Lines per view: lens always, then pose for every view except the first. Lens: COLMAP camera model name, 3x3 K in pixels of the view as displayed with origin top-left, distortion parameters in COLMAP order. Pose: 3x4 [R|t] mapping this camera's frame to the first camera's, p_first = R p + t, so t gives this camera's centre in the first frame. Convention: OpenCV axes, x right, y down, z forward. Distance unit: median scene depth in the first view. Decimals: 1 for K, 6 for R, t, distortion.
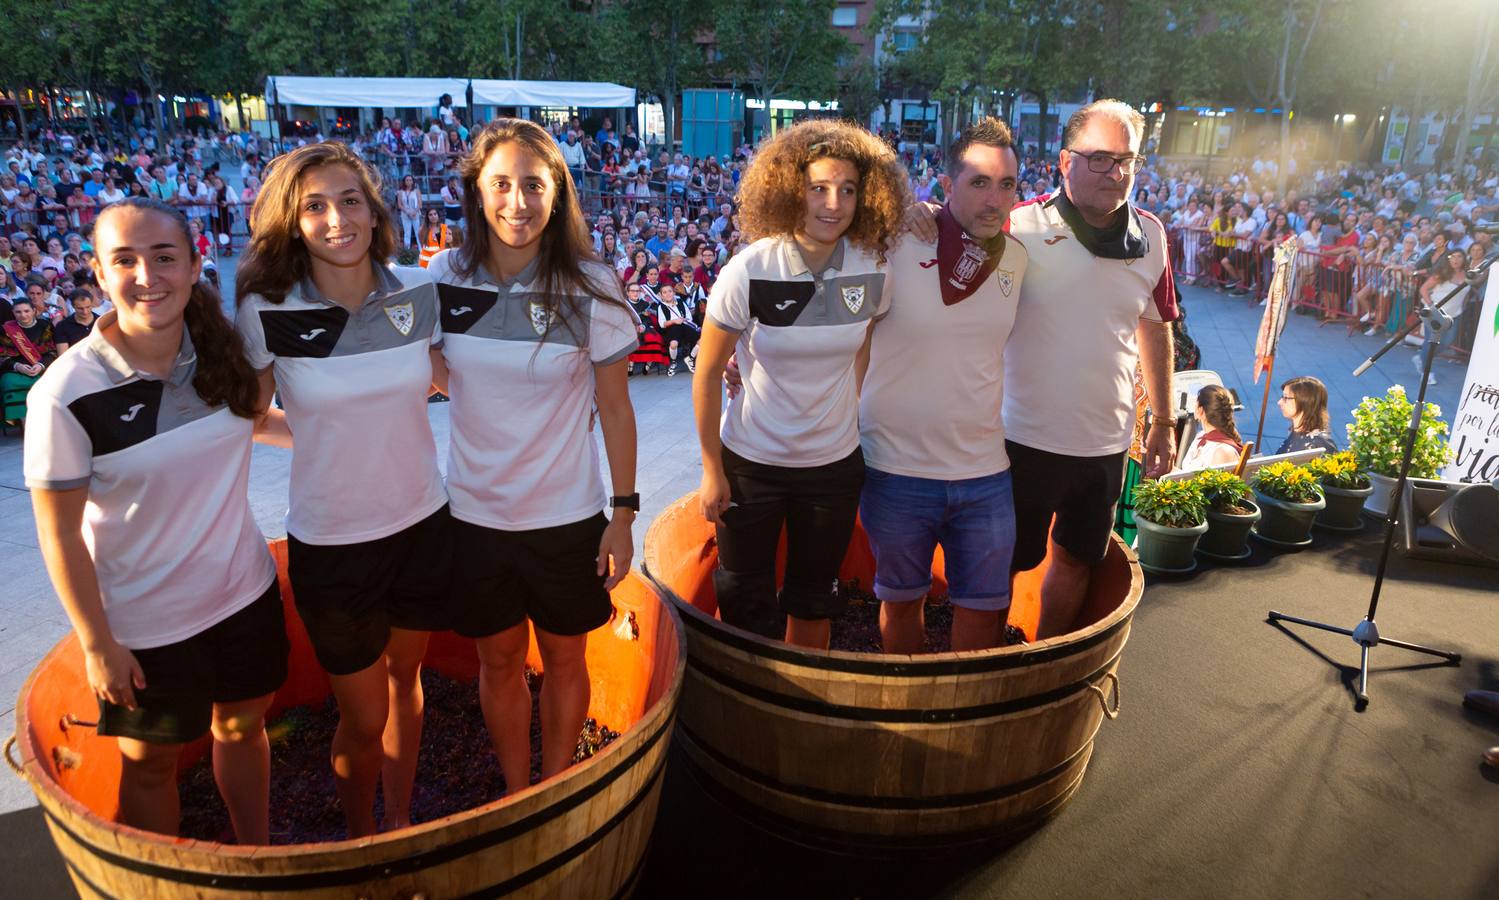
lens RADIAL K [[1086.2, 0, 747.6], [0, 1086.2, 423.8], [0, 0, 1]] dist [-0.002234, 0.002614]
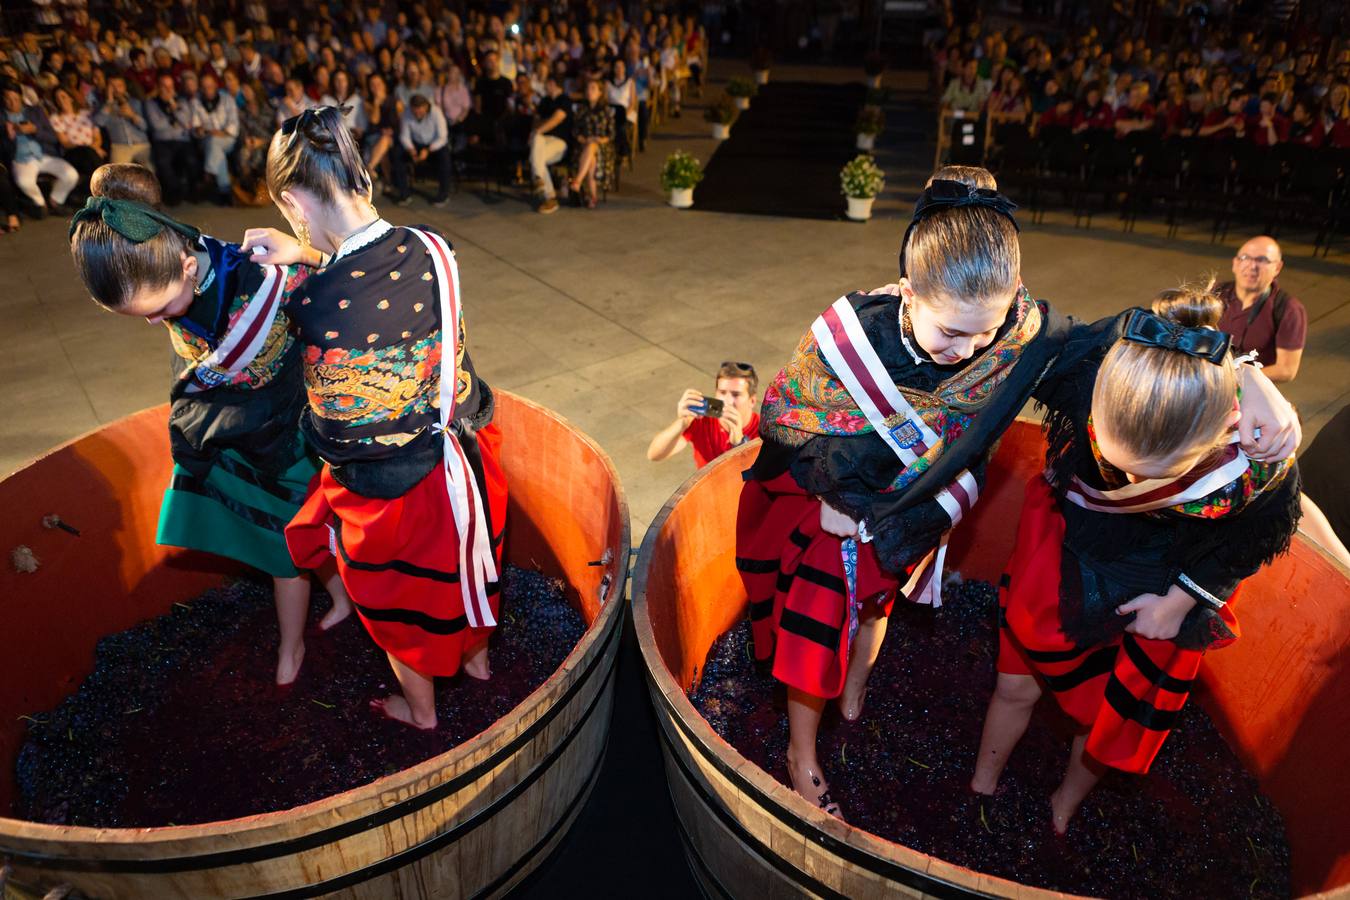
lens RADIAL K [[958.4, 0, 665.4], [0, 958.4, 443.9], [0, 0, 1]] dist [-0.006984, 0.000787]
pose [[0.832997, 0.266119, -0.485074, 0.259349], [-0.149234, 0.952303, 0.266173, -0.113324], [0.532771, -0.149332, 0.832980, 0.526126]]
